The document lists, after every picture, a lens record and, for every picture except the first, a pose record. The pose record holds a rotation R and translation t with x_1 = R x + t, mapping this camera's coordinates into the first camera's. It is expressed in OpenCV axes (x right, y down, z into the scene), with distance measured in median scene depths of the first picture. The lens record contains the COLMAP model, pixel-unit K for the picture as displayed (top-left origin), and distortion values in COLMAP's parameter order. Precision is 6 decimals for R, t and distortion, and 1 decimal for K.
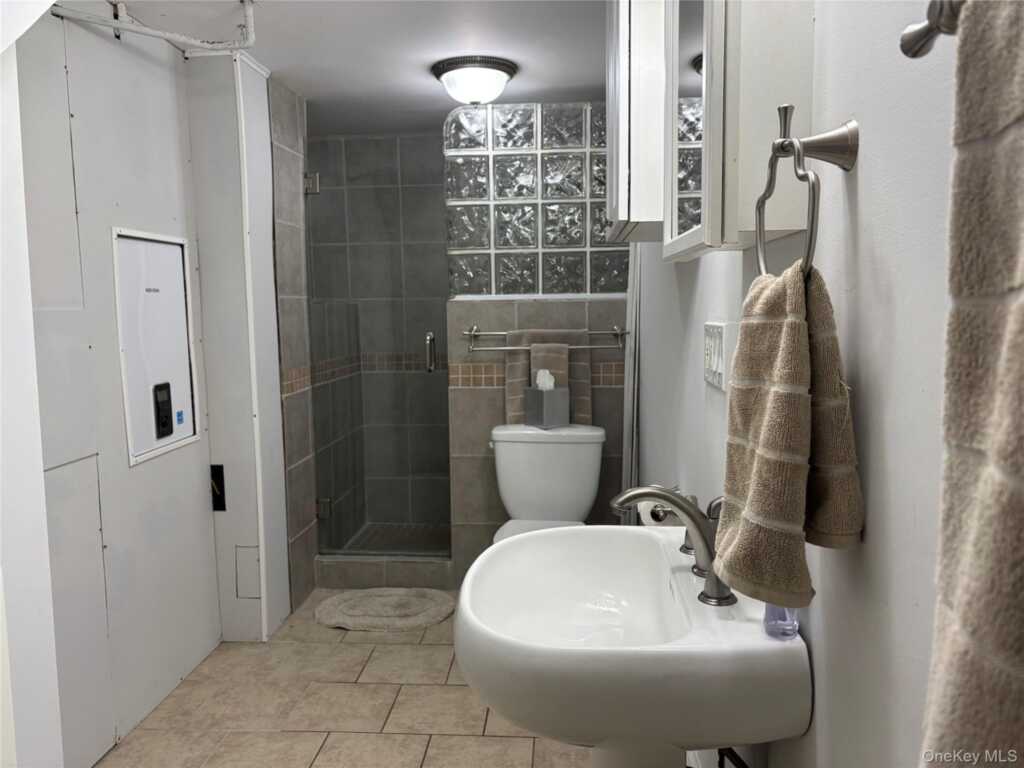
lens RADIAL K [[788.5, 0, 512.0], [0, 788.5, 384.0], [0, 0, 1]] dist [-0.000835, -0.000390]
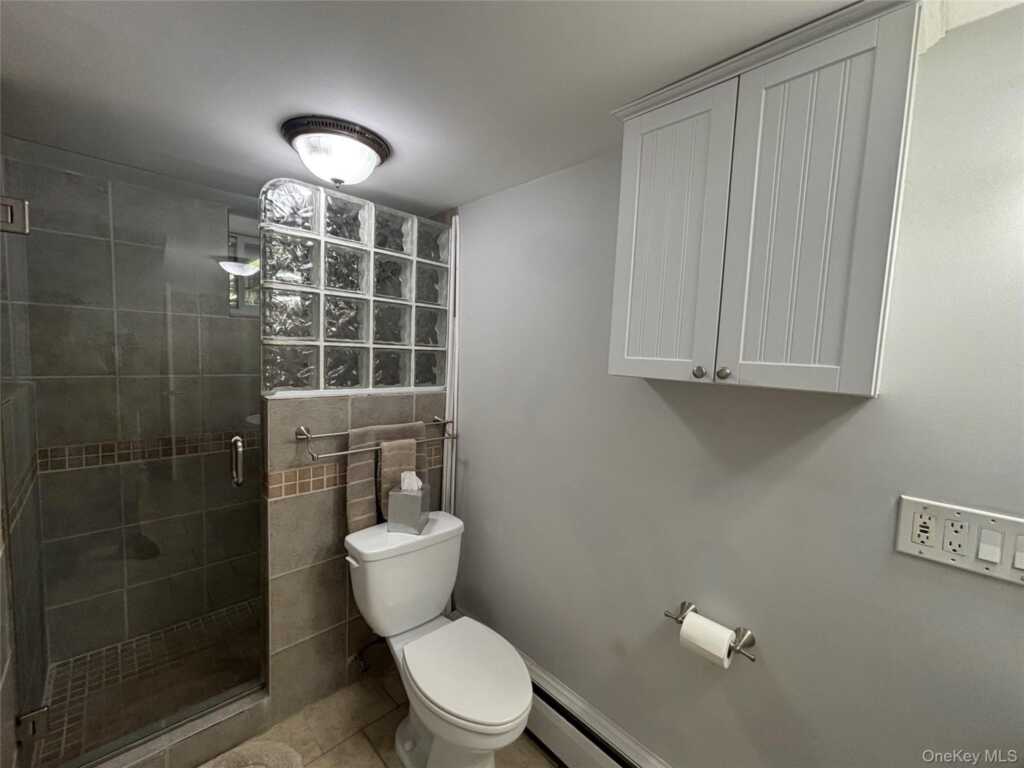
lens RADIAL K [[412.1, 0, 512.0], [0, 412.1, 384.0], [0, 0, 1]] dist [-0.008100, 0.000029]
pose [[0.658135, -0.018693, 0.752668, -0.240438], [0.027650, 0.999617, 0.000648, -0.114710], [-0.752392, 0.020385, 0.658400, 0.516741]]
